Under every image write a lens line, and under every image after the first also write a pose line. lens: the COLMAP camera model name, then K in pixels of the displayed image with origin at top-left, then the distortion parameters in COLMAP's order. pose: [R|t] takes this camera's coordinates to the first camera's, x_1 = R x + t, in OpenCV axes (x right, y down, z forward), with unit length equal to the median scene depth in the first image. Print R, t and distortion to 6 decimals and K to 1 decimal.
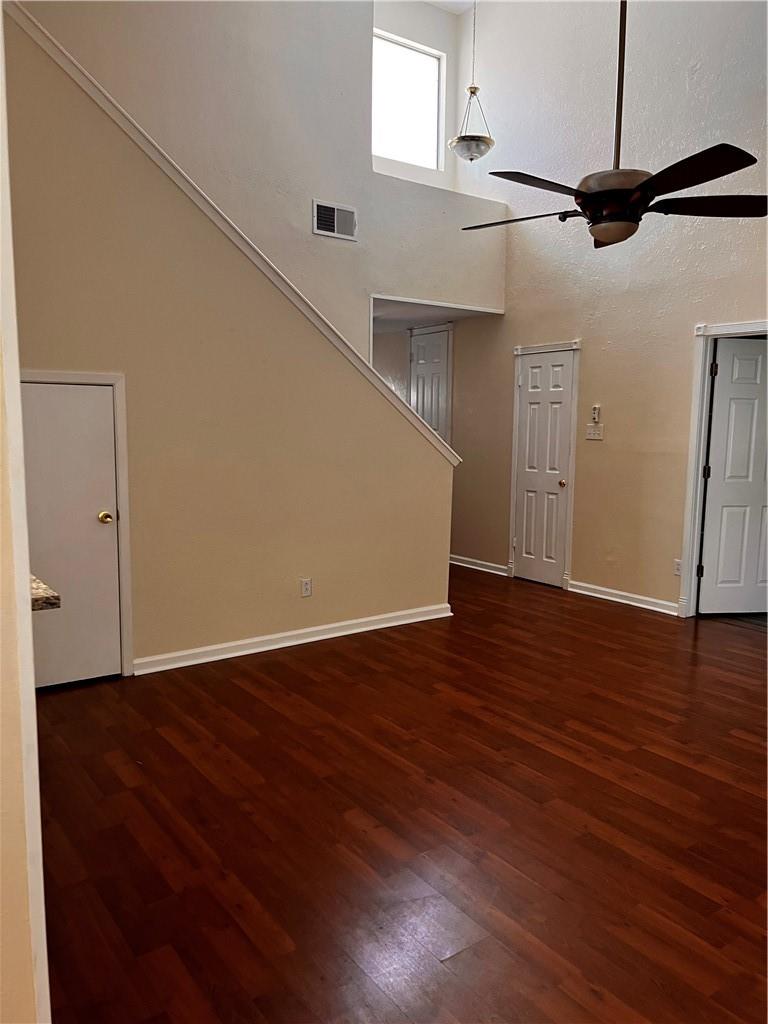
lens RADIAL K [[770.4, 0, 381.9], [0, 770.4, 516.7], [0, 0, 1]] dist [0.054246, -0.050415]
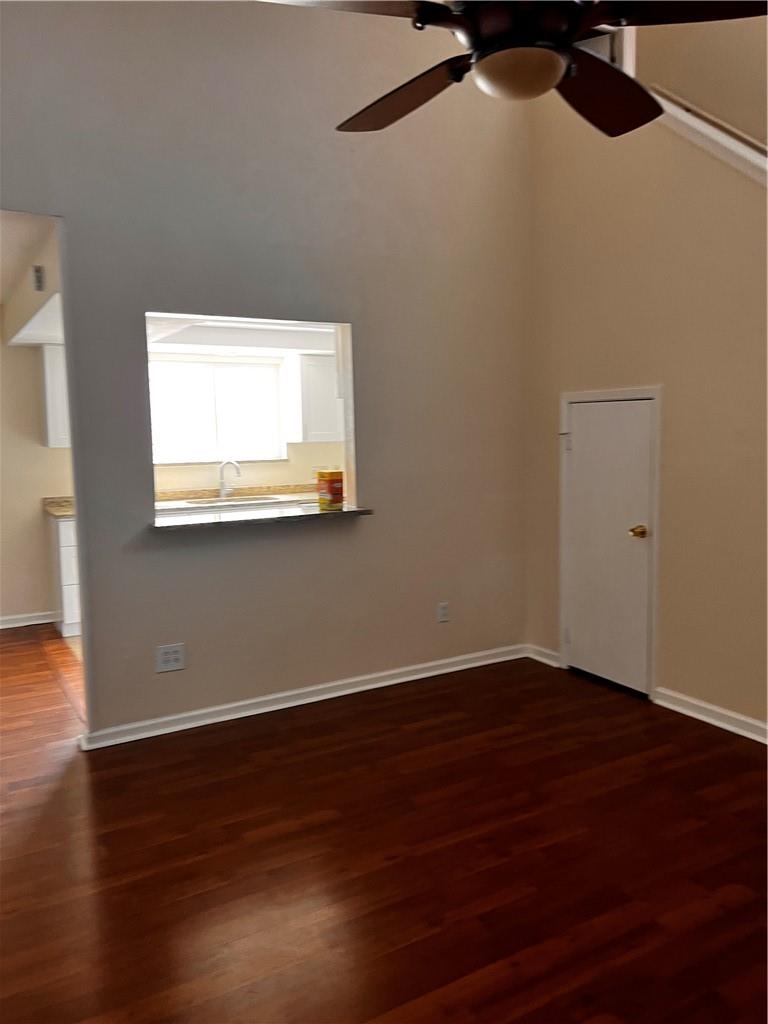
lens RADIAL K [[770.4, 0, 390.2], [0, 770.4, 502.9], [0, 0, 1]] dist [0.054246, -0.050415]
pose [[-0.093447, 0.083363, -0.992128, 0.763690], [-0.100674, 0.990590, 0.092717, -0.110967], [0.990521, 0.108546, -0.084175, 0.886271]]
